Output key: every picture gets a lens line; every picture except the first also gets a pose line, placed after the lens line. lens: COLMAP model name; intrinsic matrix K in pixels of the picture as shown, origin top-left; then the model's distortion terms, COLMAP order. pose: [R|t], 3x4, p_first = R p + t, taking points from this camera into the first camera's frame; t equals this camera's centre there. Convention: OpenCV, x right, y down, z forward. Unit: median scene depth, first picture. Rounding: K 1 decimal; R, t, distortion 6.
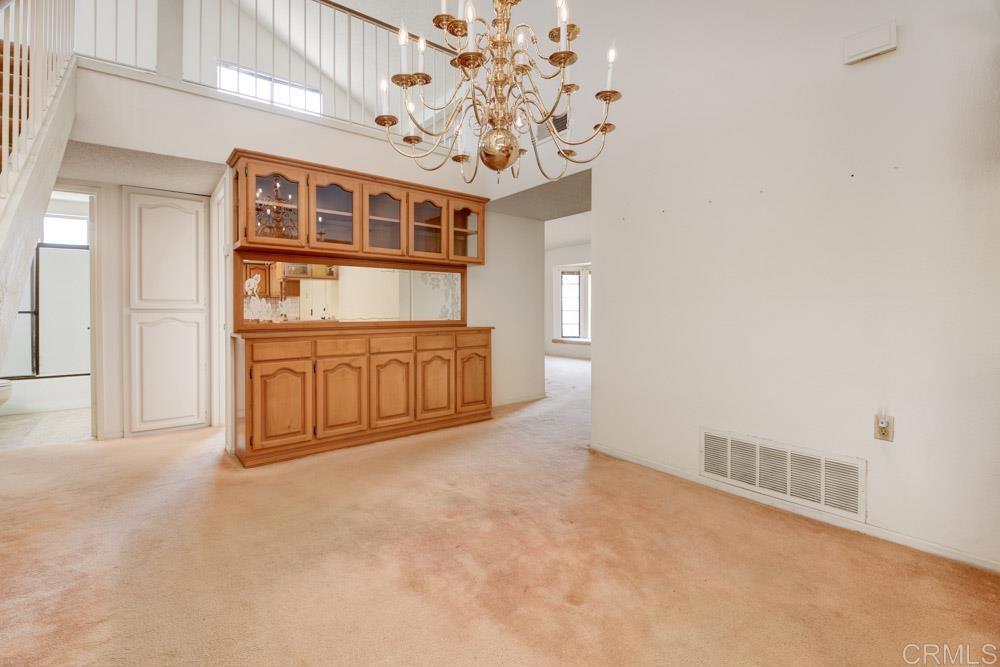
lens RADIAL K [[445.1, 0, 499.0], [0, 445.1, 310.4], [0, 0, 1]] dist [0.000666, -0.002611]
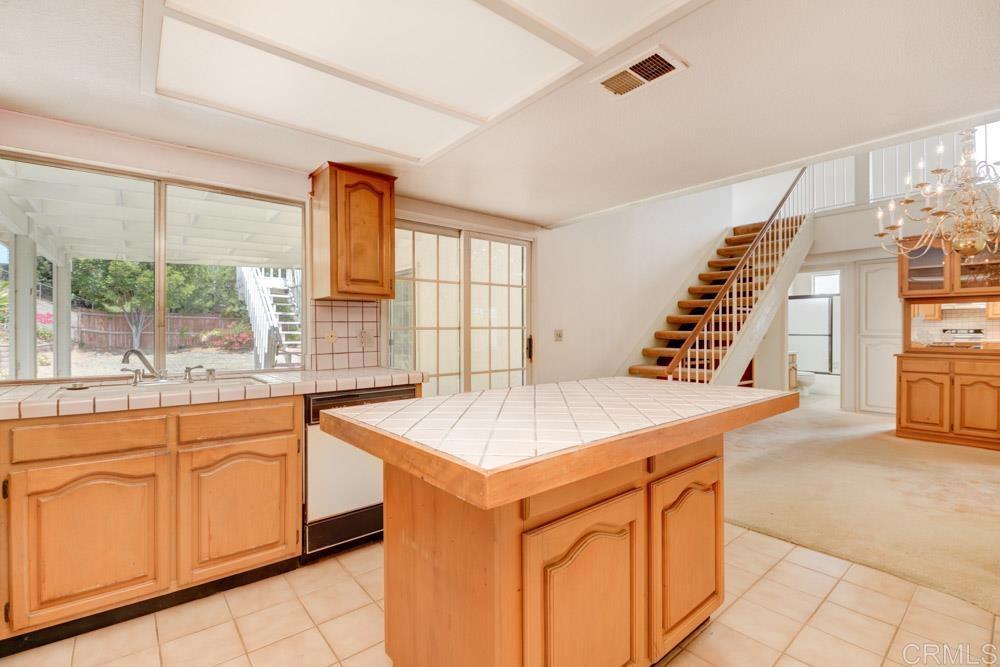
lens RADIAL K [[445.1, 0, 500.4], [0, 445.1, 330.7], [0, 0, 1]] dist [0.000666, -0.002611]
pose [[0.008557, 0.006437, -0.999943, 0.939043], [-0.003399, 0.999974, 0.006408, -0.031417], [0.999958, 0.003344, 0.008579, -0.405436]]
